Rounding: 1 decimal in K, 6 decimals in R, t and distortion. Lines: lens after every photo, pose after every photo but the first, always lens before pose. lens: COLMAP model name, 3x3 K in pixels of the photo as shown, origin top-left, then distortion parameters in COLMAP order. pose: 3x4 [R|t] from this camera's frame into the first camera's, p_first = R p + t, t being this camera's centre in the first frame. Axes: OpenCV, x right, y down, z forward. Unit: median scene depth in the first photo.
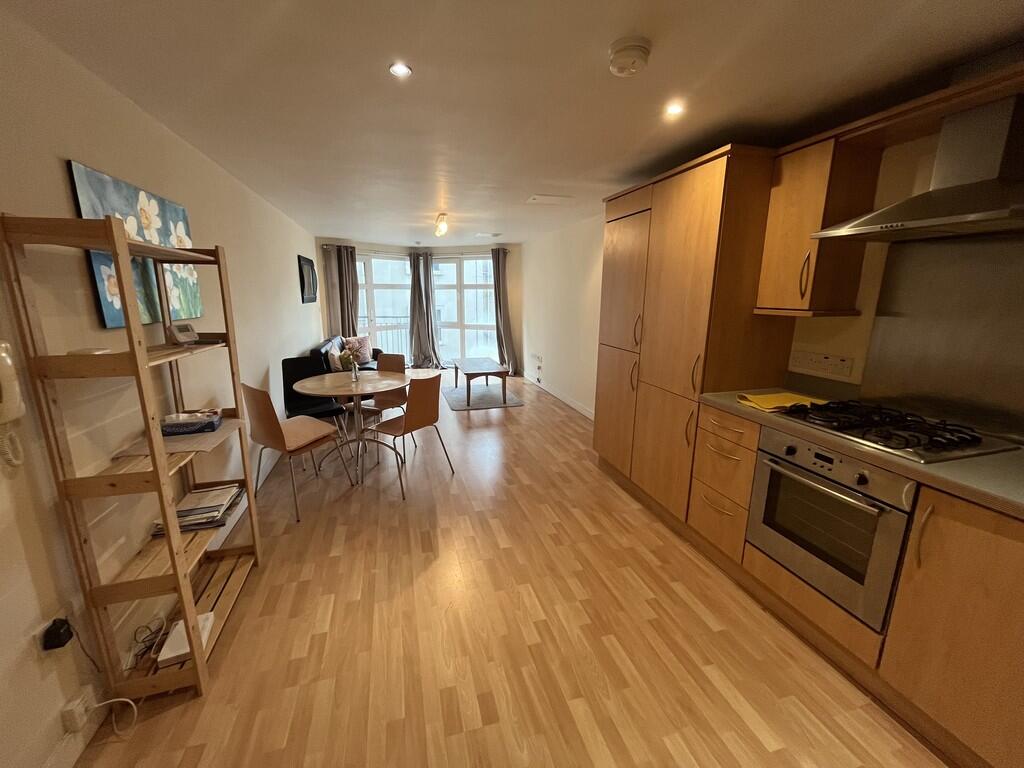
lens RADIAL K [[410.7, 0, 511.1], [0, 410.7, 382.2], [0, 0, 1]] dist [-0.002671, 0.000211]
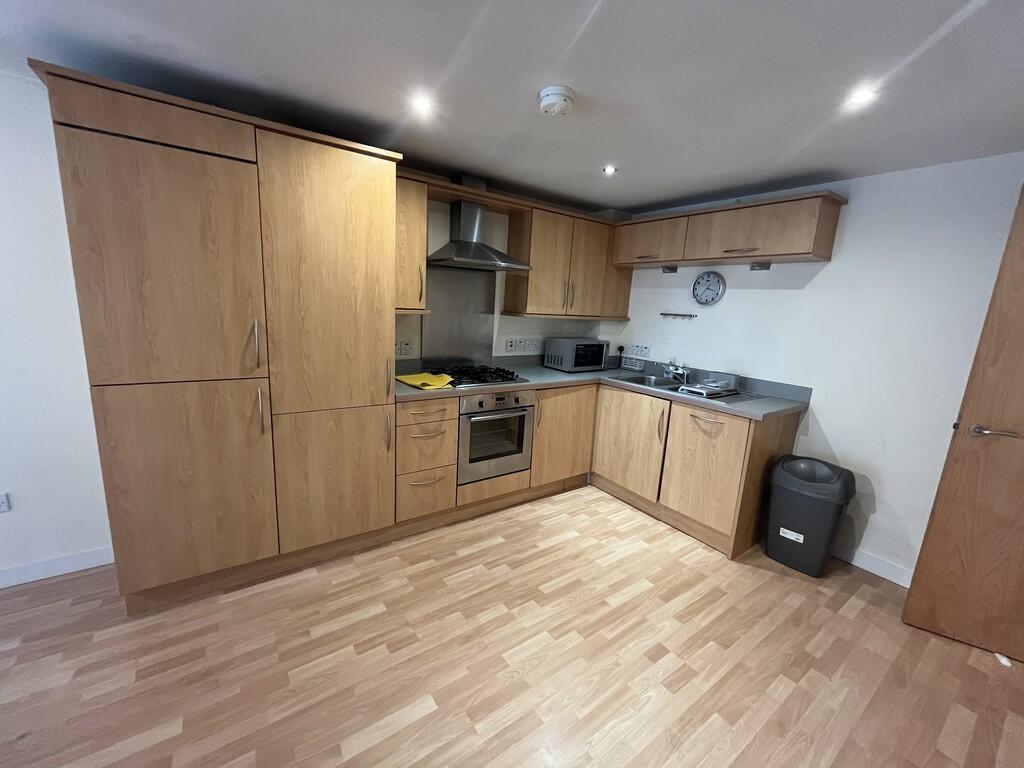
lens RADIAL K [[410.7, 0, 510.1], [0, 410.7, 382.4], [0, 0, 1]] dist [-0.002671, 0.000211]
pose [[-0.329411, -0.202395, 0.922239, -0.651725], [0.147137, 0.953818, 0.261880, -0.259394], [-0.932652, 0.221962, -0.284419, 1.179200]]
